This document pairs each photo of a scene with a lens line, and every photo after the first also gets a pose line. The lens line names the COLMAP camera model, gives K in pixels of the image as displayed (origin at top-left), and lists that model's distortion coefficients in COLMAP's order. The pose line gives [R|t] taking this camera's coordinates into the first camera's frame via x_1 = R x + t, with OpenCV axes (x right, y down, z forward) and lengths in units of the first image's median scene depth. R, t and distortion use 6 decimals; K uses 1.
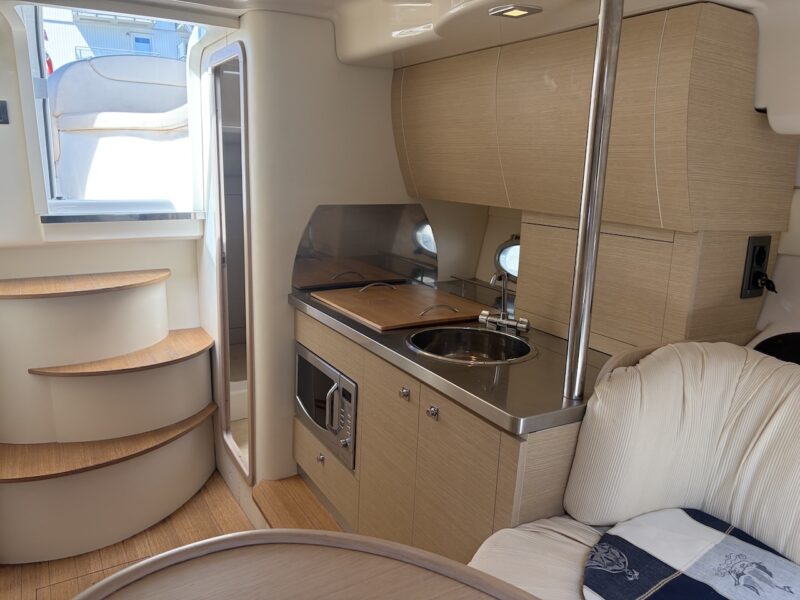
lens RADIAL K [[604.3, 0, 401.8], [0, 604.3, 299.5], [0, 0, 1]] dist [0.048184, -0.048523]
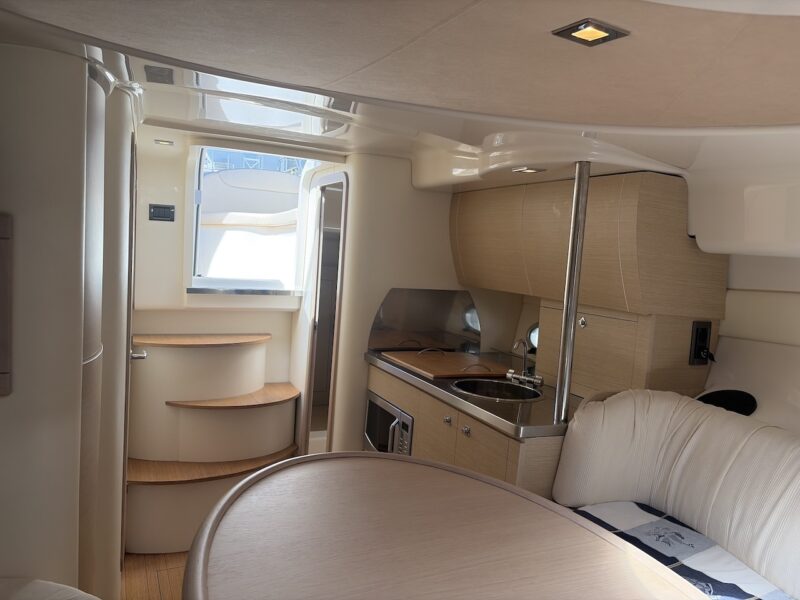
lens RADIAL K [[604.3, 0, 405.9], [0, 604.3, 299.5], [0, 0, 1]] dist [0.048184, -0.048523]
pose [[0.994894, 0.046195, -0.089738, 0.016880], [-0.059057, 0.987456, -0.146435, 0.069338], [0.081847, 0.150987, 0.985142, -0.340205]]
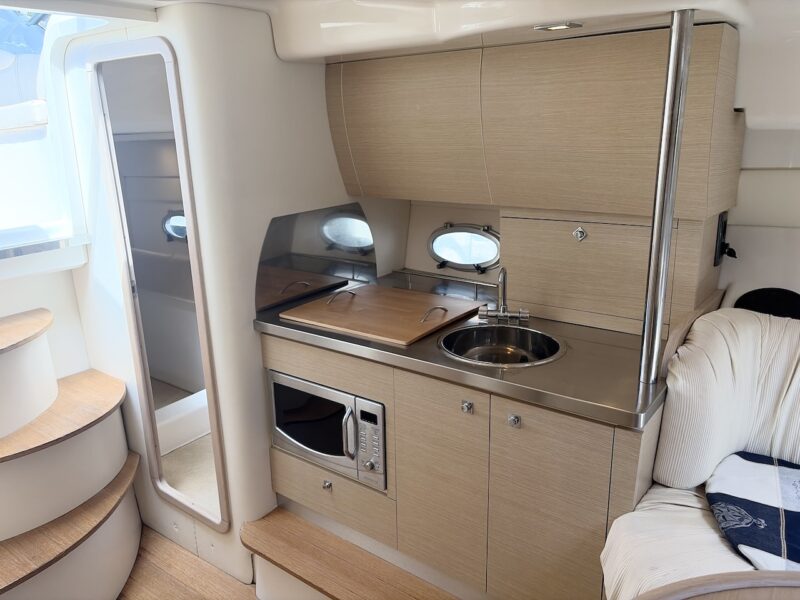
lens RADIAL K [[604.3, 0, 400.2], [0, 604.3, 295.4], [0, 0, 1]] dist [0.048184, -0.048523]
pose [[0.921114, -0.158815, 0.355425, -0.324808], [0.138893, 0.986984, 0.081061, -0.094361], [-0.363672, -0.025300, 0.931183, 0.084110]]
